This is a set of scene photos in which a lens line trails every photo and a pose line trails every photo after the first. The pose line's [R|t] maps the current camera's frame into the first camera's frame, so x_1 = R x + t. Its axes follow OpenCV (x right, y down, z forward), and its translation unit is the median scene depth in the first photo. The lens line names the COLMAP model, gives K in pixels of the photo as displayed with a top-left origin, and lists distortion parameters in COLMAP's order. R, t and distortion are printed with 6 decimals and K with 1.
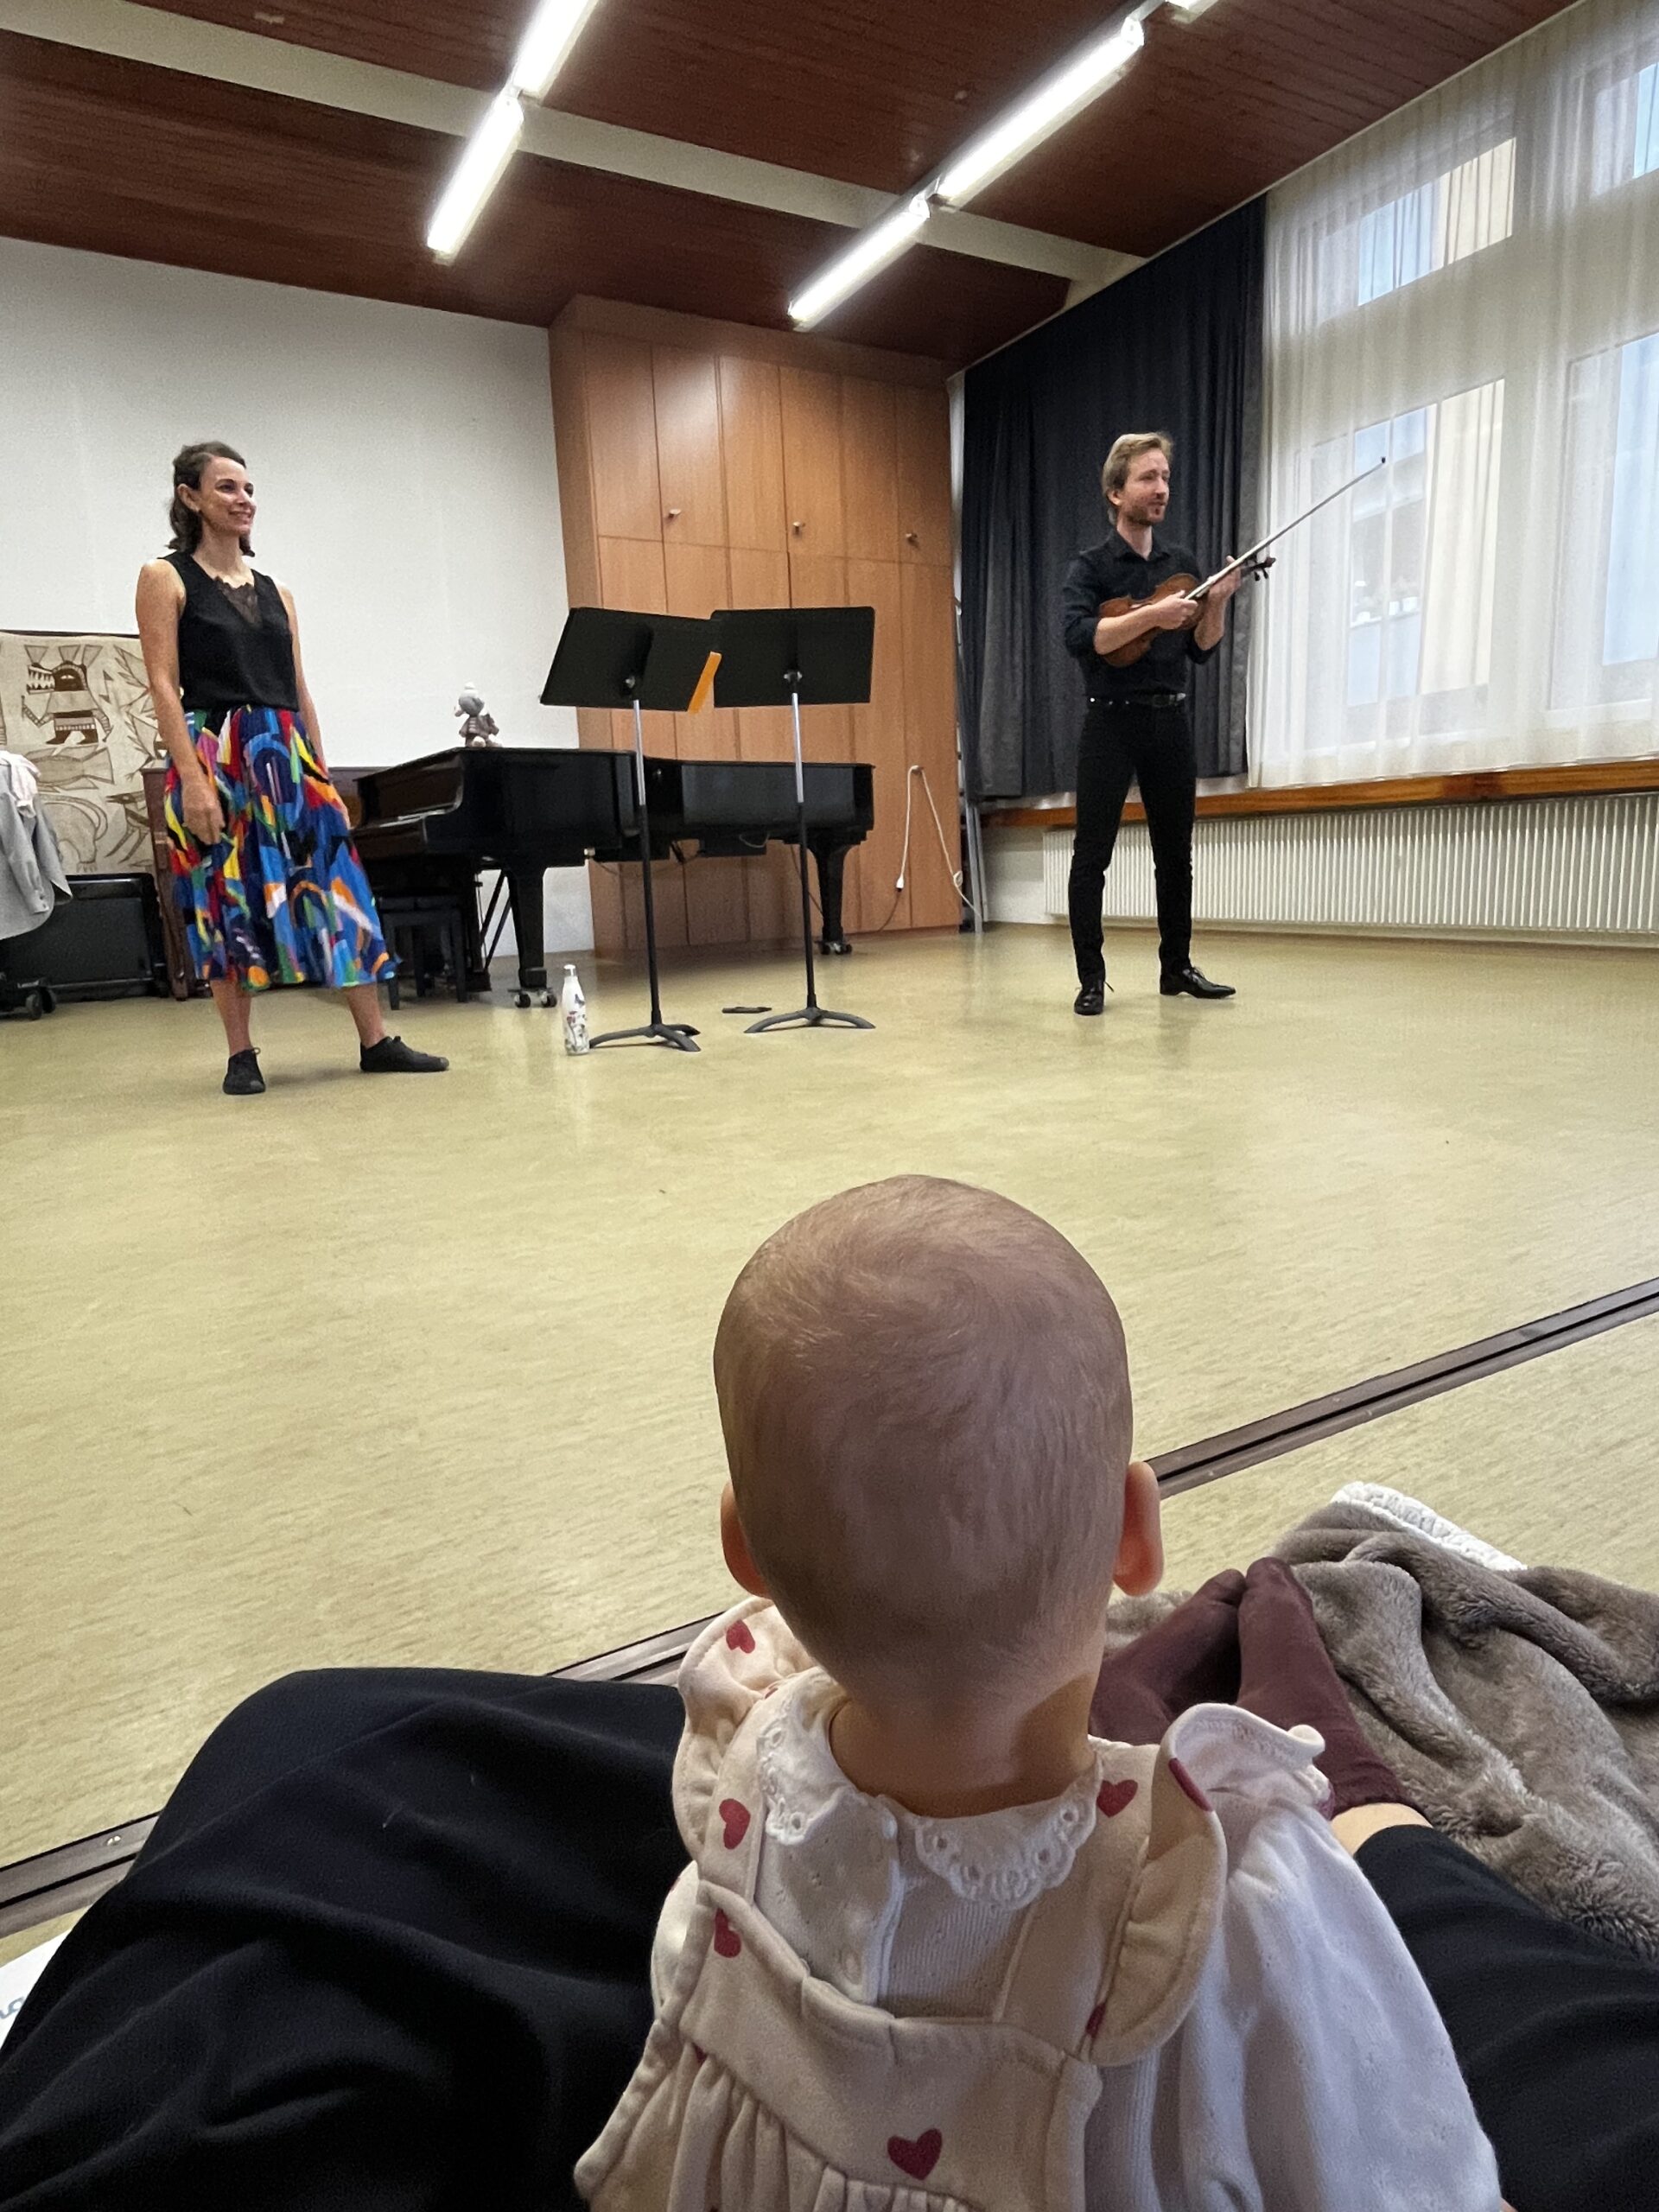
lens RADIAL K [[1280.7, 0, 829.5], [0, 1280.7, 1106.0], [0, 0, 1]] dist [0.003748, 0.000405]
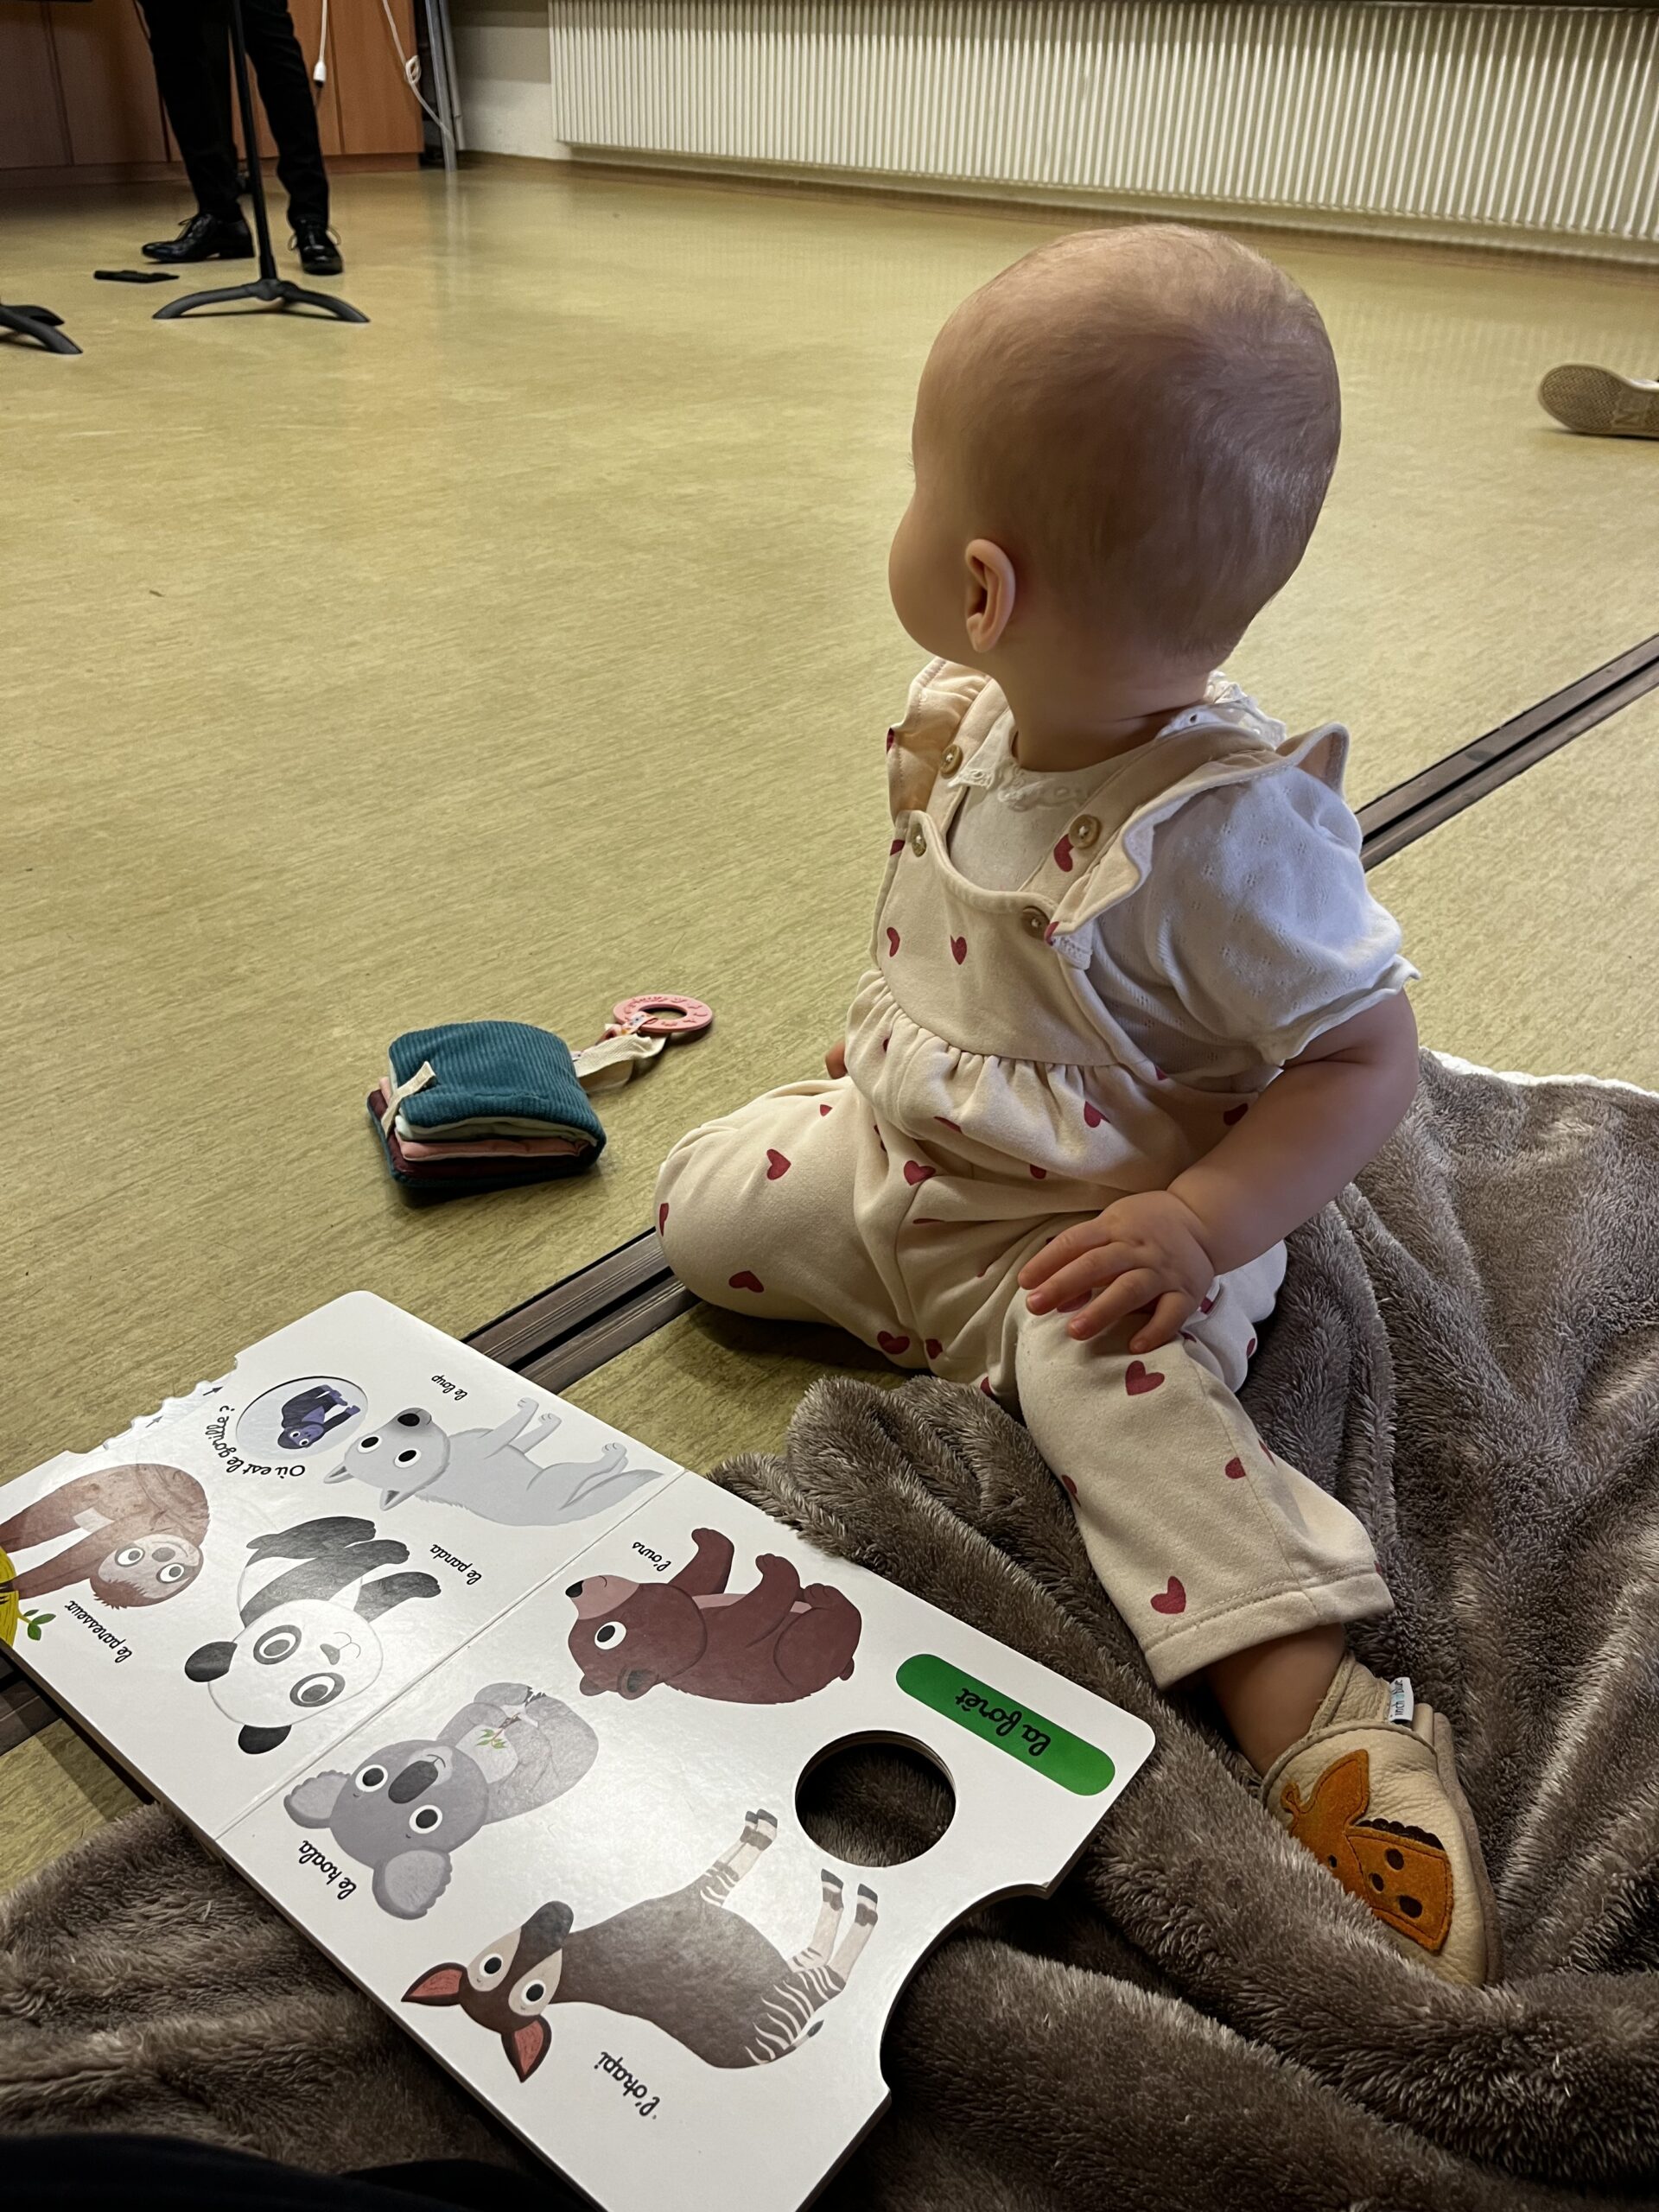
lens RADIAL K [[1673.1, 0, 829.5], [0, 1673.1, 1106.0], [0, 0, 1]] dist [-0.000454, -0.005358]
pose [[0.932708, -0.122566, 0.339167, -0.083589], [-0.007702, 0.933490, 0.358520, 0.003932], [-0.360551, -0.337007, 0.869729, 0.064209]]
